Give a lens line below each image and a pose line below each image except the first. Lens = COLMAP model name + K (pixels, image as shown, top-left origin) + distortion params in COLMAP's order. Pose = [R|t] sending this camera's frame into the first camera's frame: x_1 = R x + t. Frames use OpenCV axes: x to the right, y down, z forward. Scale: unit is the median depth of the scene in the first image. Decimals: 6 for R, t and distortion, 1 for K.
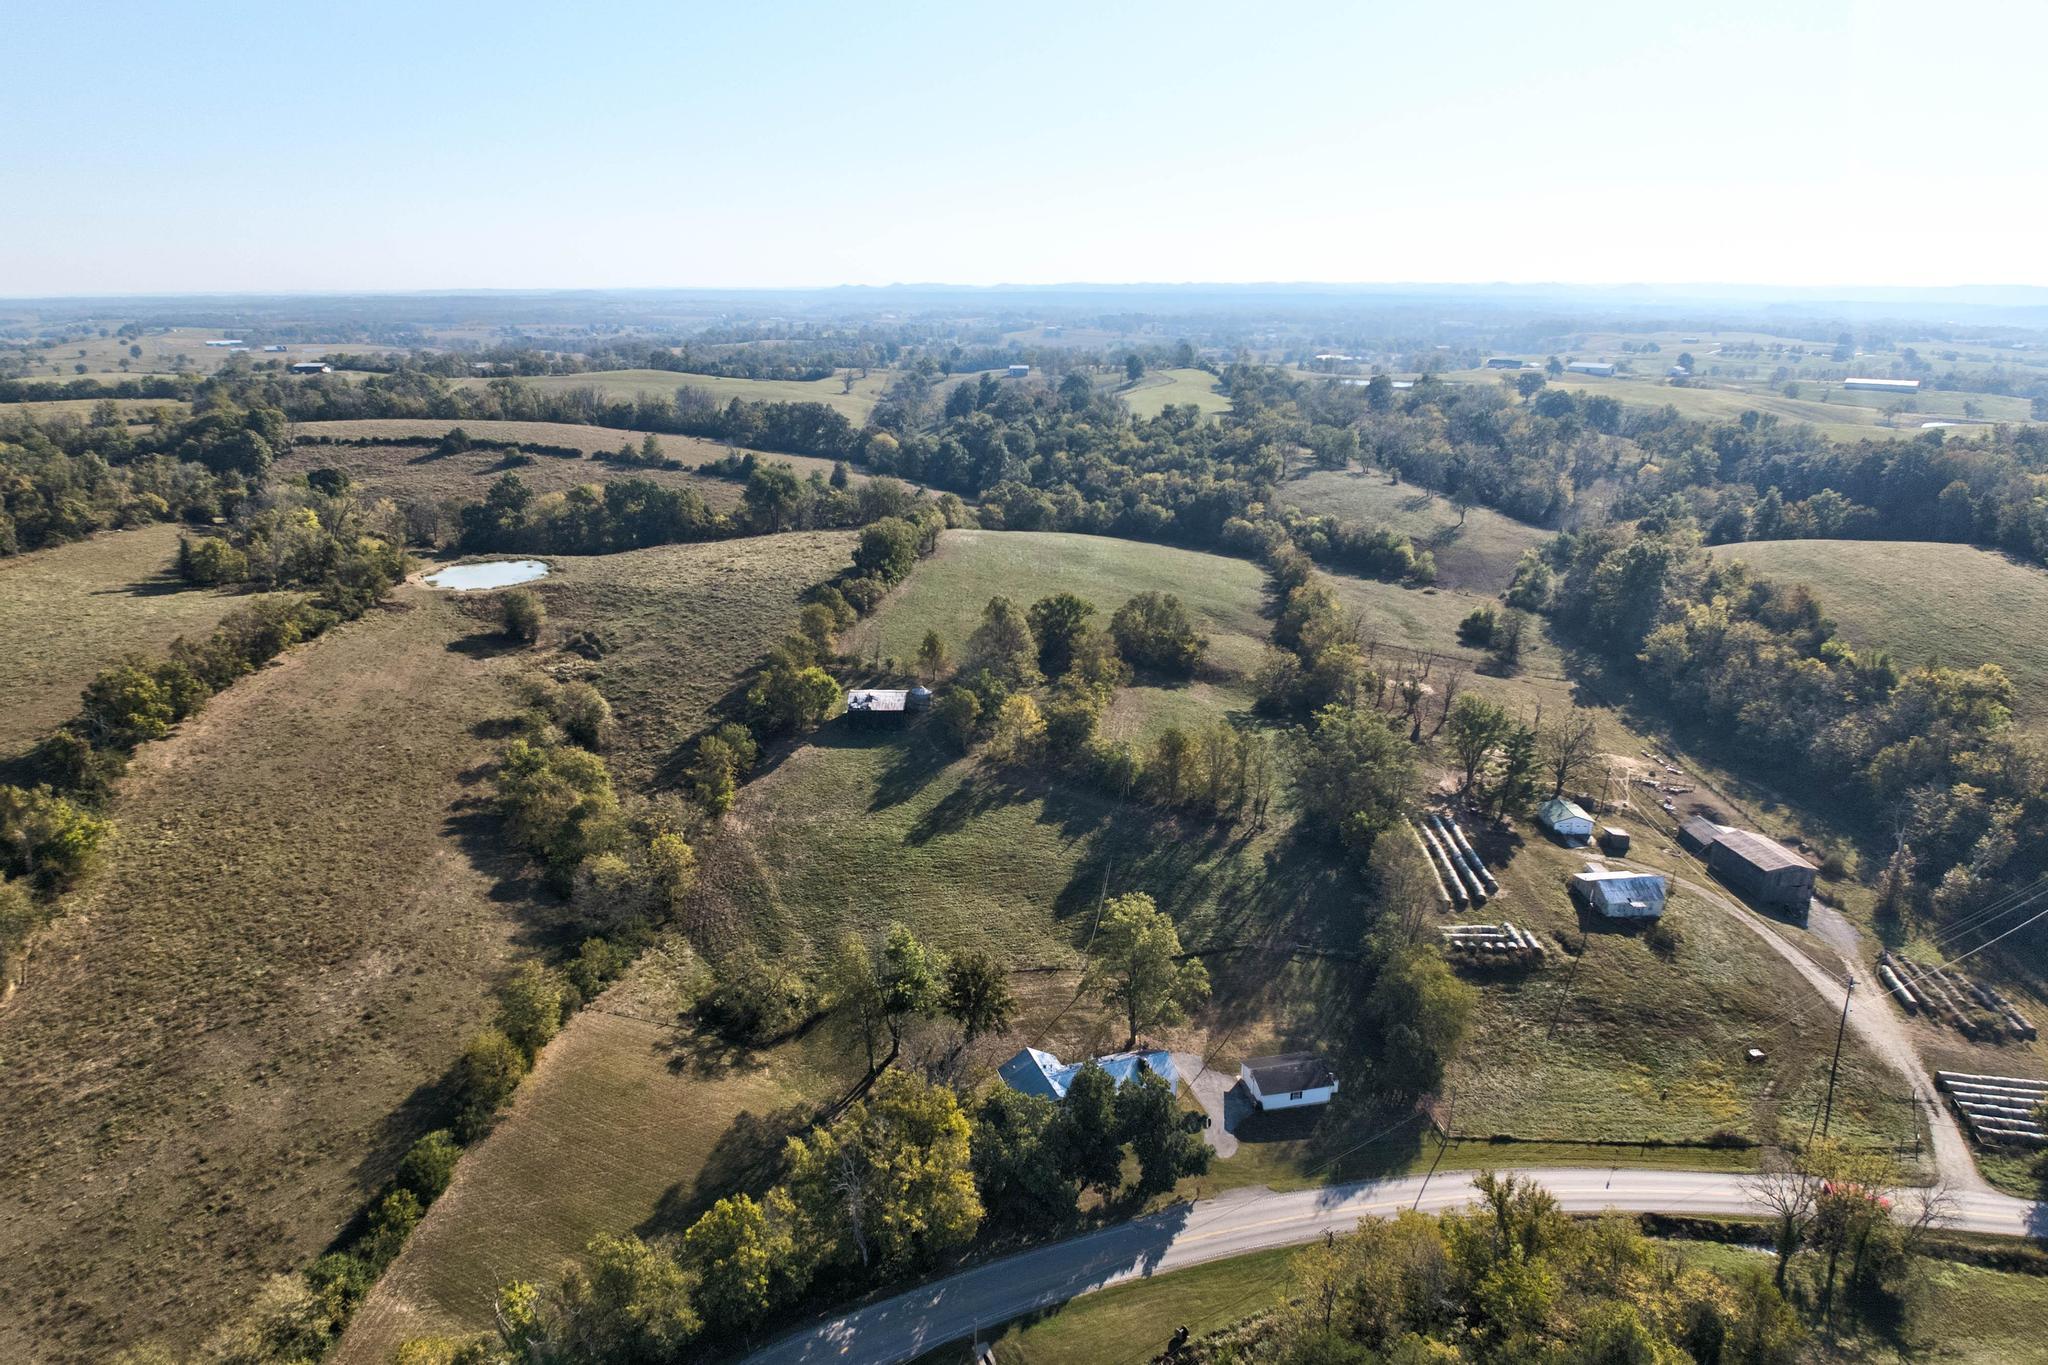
lens RADIAL K [[1256.8, 0, 1010.5], [0, 1256.8, 683.7], [0, 0, 1]] dist [-0.001463, -0.027488]
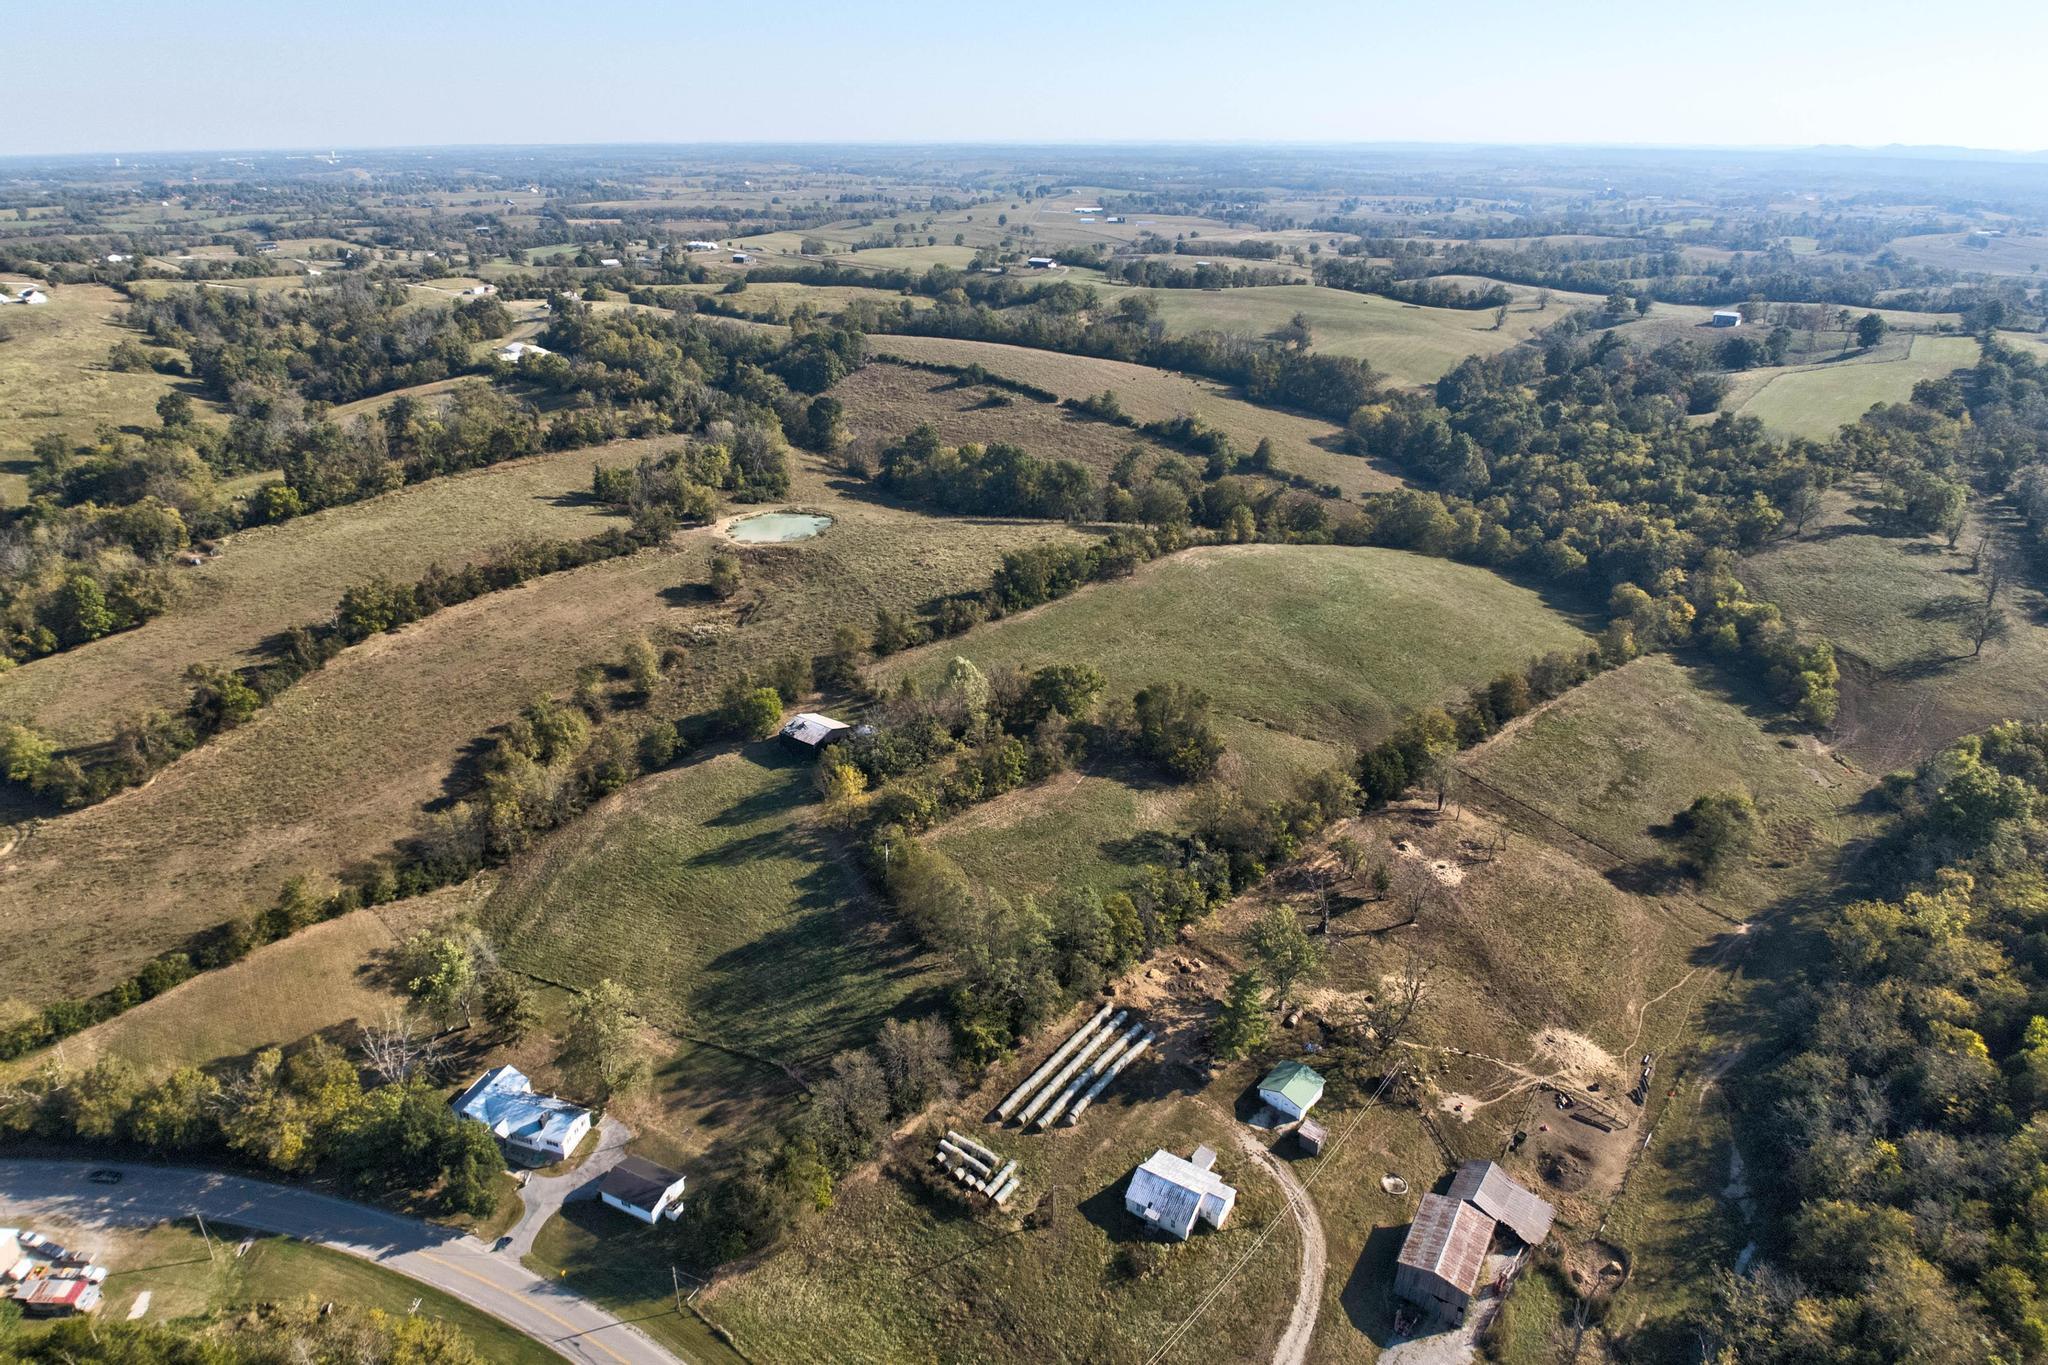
lens RADIAL K [[1252.8, 0, 1010.5], [0, 1252.8, 688.6], [0, 0, 1]] dist [0.010767, -0.050235]
pose [[0.781449, 0.252035, -0.570803, 0.675809], [-0.188879, 0.967423, 0.168578, -0.248889], [0.594695, -0.023922, 0.803595, 0.204342]]
